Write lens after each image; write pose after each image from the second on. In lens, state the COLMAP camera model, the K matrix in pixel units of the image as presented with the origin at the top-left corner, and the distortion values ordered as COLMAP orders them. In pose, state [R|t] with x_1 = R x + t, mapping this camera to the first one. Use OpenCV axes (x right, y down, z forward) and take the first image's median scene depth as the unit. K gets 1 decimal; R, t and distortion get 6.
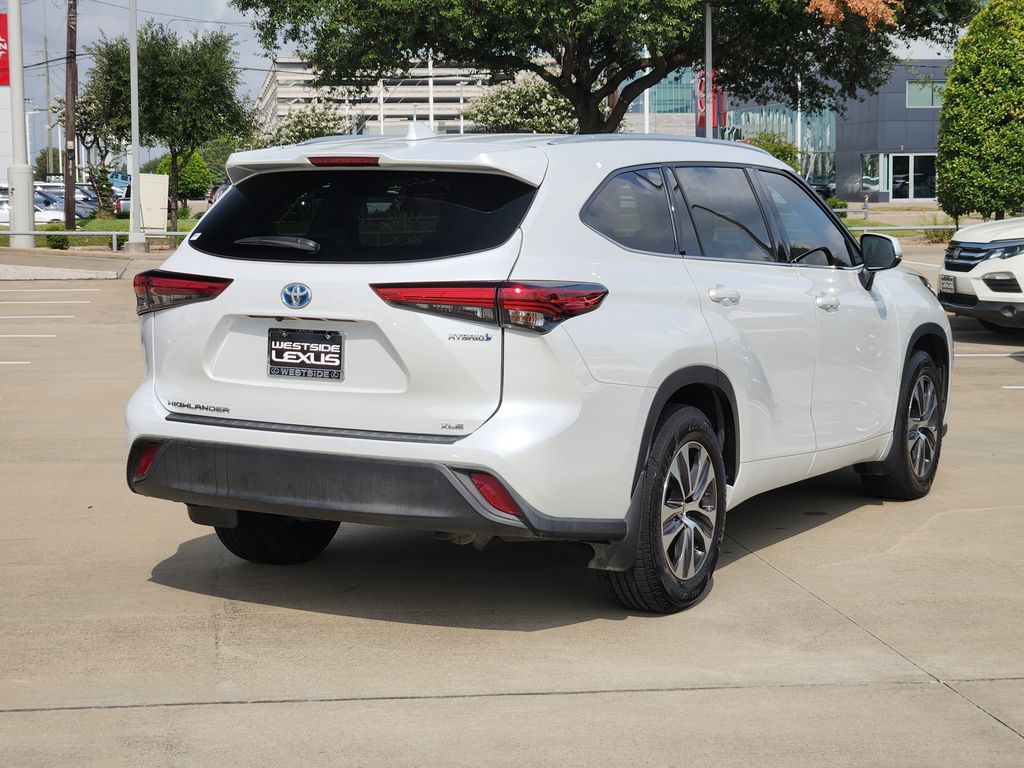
lens RADIAL K [[1794.1, 0, 520.2], [0, 1794.1, 377.5], [0, 0, 1]] dist [-0.010940, 0.000000]
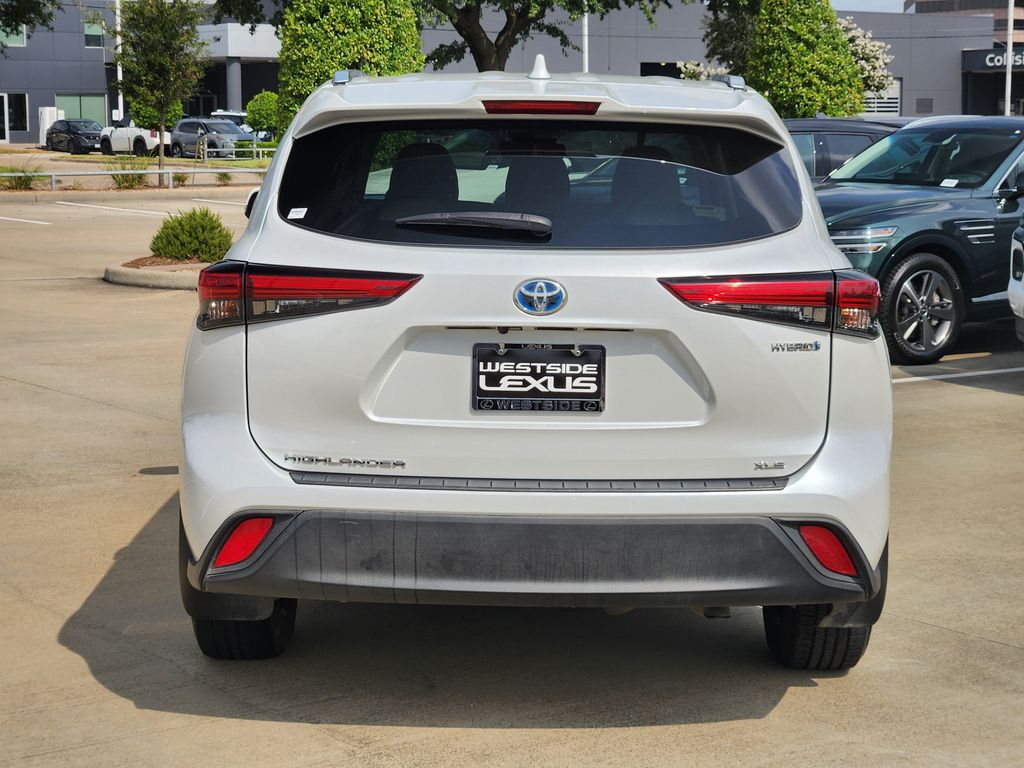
lens RADIAL K [[1794.1, 0, 510.0], [0, 1794.1, 391.9], [0, 0, 1]] dist [-0.010940, 0.000000]
pose [[0.876737, -0.058728, 0.477371, -0.469417], [0.039167, 0.997939, 0.050836, -0.044315], [-0.479372, -0.025873, 0.877230, 0.379948]]
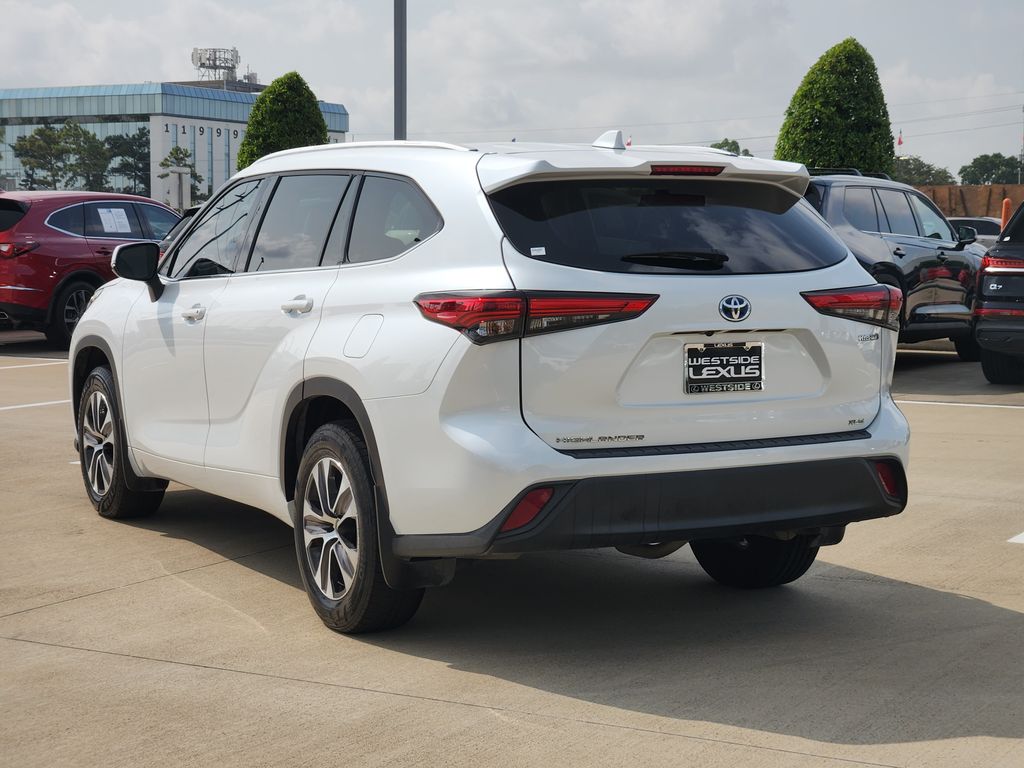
lens RADIAL K [[1794.1, 0, 515.4], [0, 1794.1, 385.4], [0, 0, 1]] dist [-0.010940, 0.000000]
pose [[0.521305, -0.078269, 0.849773, -1.007140], [0.079876, 0.995889, 0.042726, -0.054388], [-0.849624, 0.045603, 0.525414, 0.584054]]
